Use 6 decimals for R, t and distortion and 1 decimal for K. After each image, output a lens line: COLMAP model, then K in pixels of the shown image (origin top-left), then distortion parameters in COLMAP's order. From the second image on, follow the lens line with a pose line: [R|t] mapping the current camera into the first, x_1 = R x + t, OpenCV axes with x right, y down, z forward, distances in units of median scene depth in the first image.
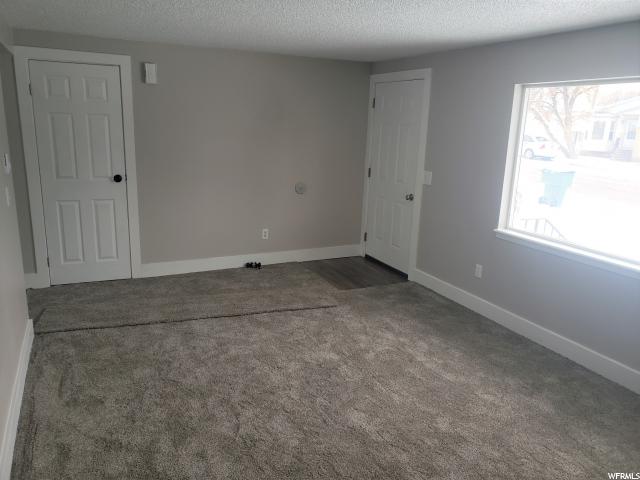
lens RADIAL K [[470.0, 0, 320.0], [0, 470.0, 240.0], [0, 0, 1]] dist [0.026520, 0.002582]
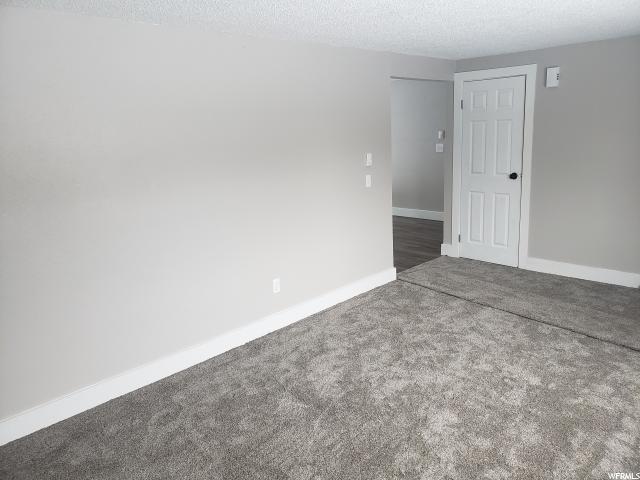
lens RADIAL K [[498.4, 0, 370.8], [0, 498.4, 240.6], [0, 0, 1]] dist [0.033112, -0.000050]
pose [[0.393471, 0.164705, -0.904463, 0.600677], [-0.174734, 0.979285, 0.102315, -0.047007], [0.902579, 0.117782, 0.414100, 0.246325]]
